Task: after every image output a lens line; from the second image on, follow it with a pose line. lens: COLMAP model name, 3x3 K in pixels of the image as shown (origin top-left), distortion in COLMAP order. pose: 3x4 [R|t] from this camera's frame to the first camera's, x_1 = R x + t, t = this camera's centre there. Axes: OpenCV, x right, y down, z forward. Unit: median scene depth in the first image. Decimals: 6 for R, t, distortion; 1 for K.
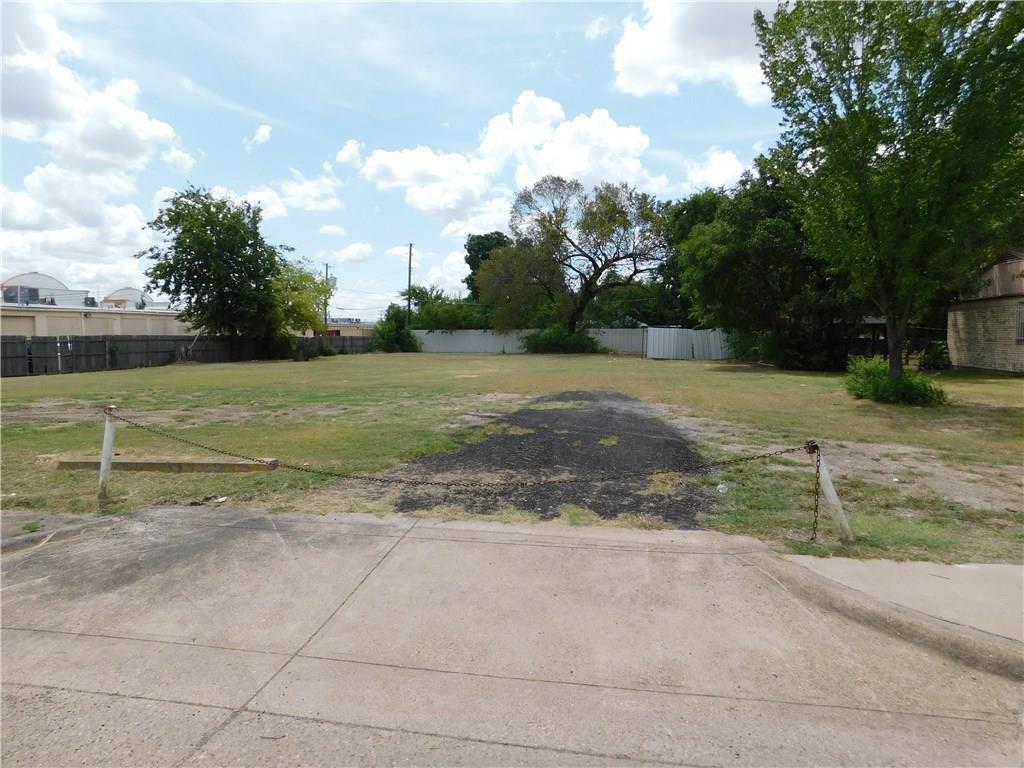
lens RADIAL K [[701.6, 0, 511.4], [0, 701.6, 382.4], [0, 0, 1]] dist [-0.060534, 0.001860]
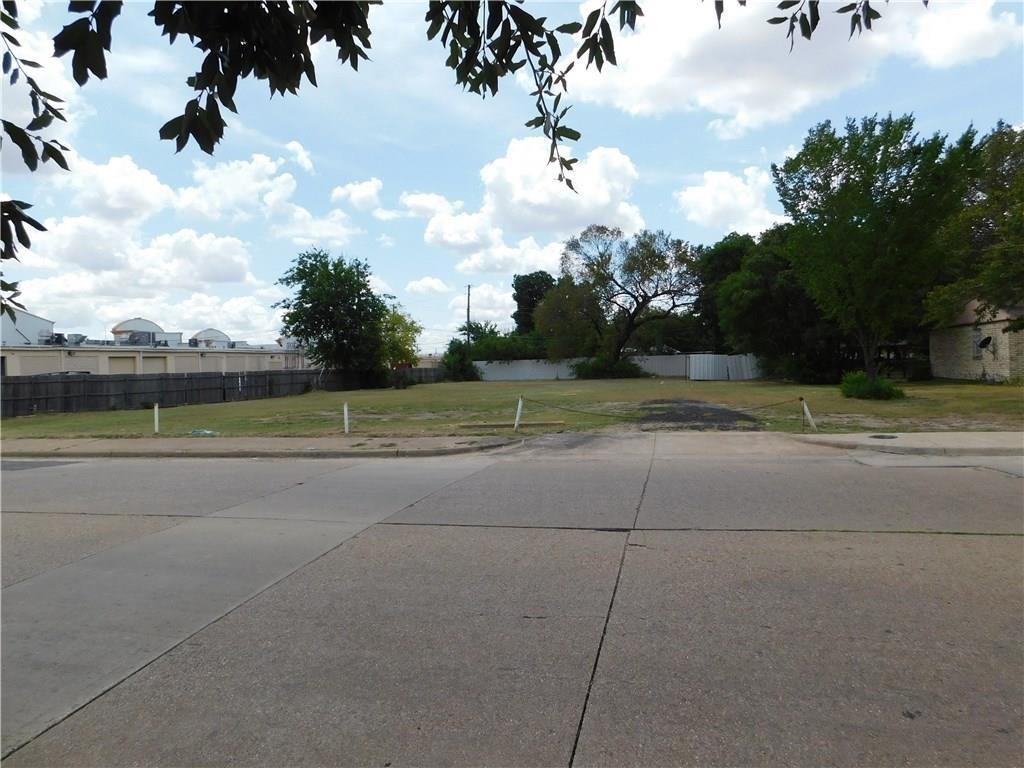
lens RADIAL K [[737.6, 0, 492.0], [0, 737.6, 363.1], [0, 0, 1]] dist [-0.062894, -0.001583]
pose [[0.998874, -0.024703, -0.040508, -0.074578], [0.021830, 0.997316, -0.069881, 0.013617], [0.042126, 0.068918, 0.996733, -0.215181]]
